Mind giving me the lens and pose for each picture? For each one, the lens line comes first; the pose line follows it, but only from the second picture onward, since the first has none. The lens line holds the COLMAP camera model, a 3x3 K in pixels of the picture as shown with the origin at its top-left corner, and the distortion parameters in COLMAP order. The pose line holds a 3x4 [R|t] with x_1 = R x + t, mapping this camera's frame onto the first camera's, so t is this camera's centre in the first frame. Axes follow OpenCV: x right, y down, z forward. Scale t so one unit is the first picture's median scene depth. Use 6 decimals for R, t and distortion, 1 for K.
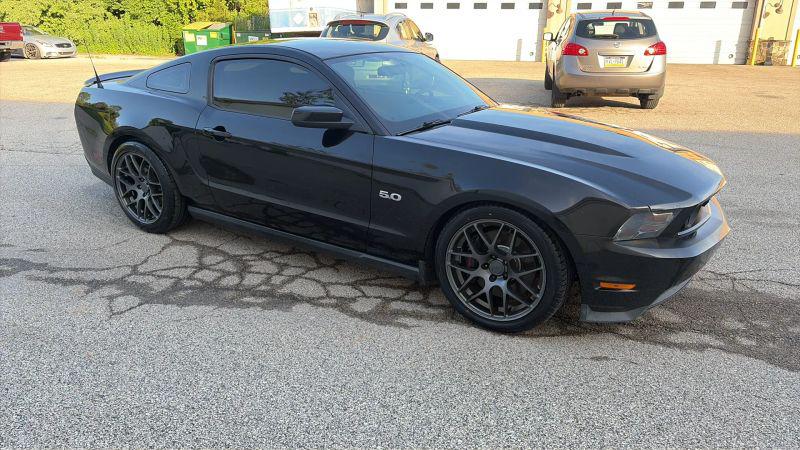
lens RADIAL K [[577.1, 0, 397.3], [0, 577.1, 228.0], [0, 0, 1]] dist [0.053054, -0.057579]
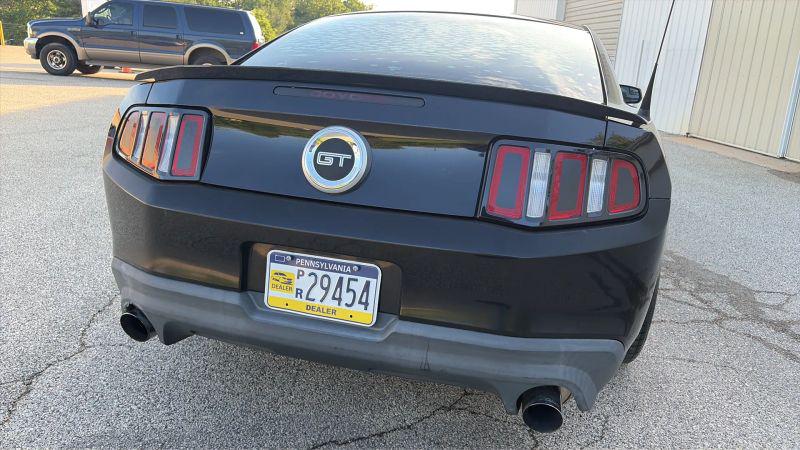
lens RADIAL K [[577.1, 0, 402.8], [0, 577.1, 223.3], [0, 0, 1]] dist [0.053054, -0.057579]
pose [[-0.290474, -0.289143, 0.912152, -1.000198], [0.248406, 0.897786, 0.363695, -0.430136], [-0.924077, 0.332228, -0.188958, 1.495335]]
